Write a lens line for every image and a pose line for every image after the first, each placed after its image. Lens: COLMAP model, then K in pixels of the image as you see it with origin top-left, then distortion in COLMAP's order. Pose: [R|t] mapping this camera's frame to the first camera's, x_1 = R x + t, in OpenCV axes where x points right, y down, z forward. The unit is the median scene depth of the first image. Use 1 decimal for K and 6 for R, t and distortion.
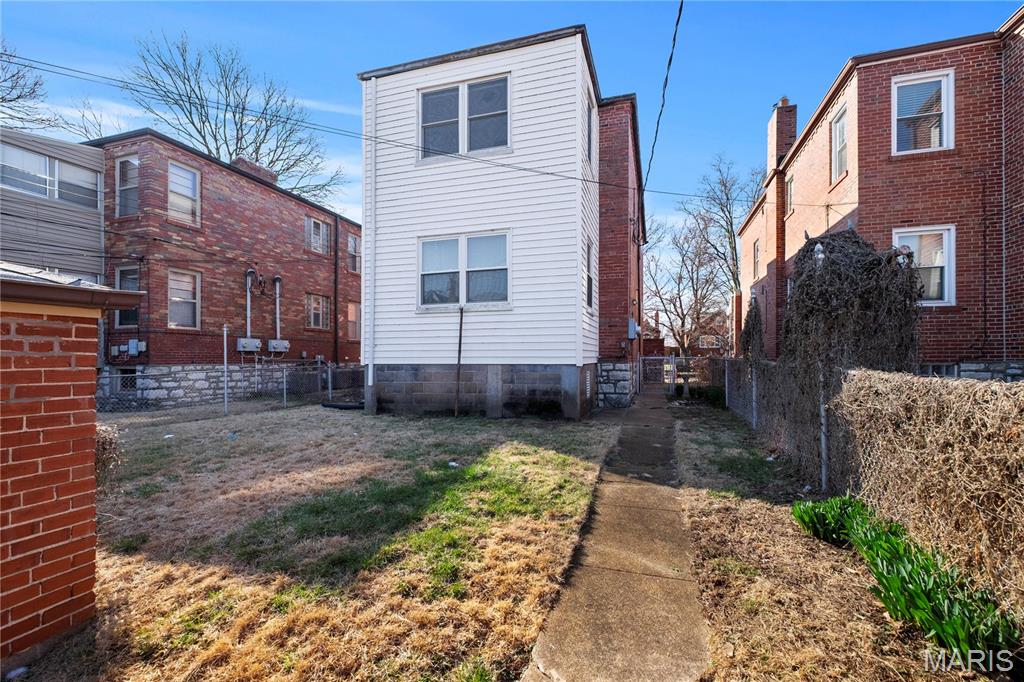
lens RADIAL K [[450.8, 0, 501.7], [0, 450.8, 358.0], [0, 0, 1]] dist [-0.002781, -0.001436]
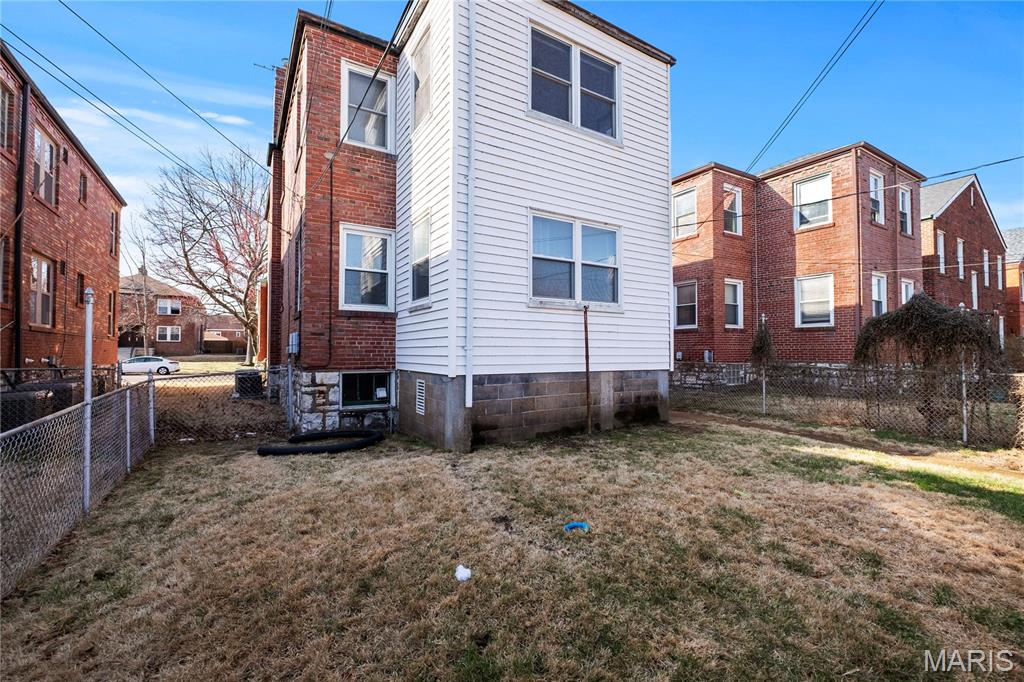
lens RADIAL K [[450.8, 0, 509.9], [0, 450.8, 342.5], [0, 0, 1]] dist [-0.002781, -0.001436]
pose [[0.647320, 0.020464, 0.761944, -0.825281], [-0.000543, 0.999652, -0.026387, -0.018991], [-0.762218, 0.016667, 0.647105, 0.556008]]
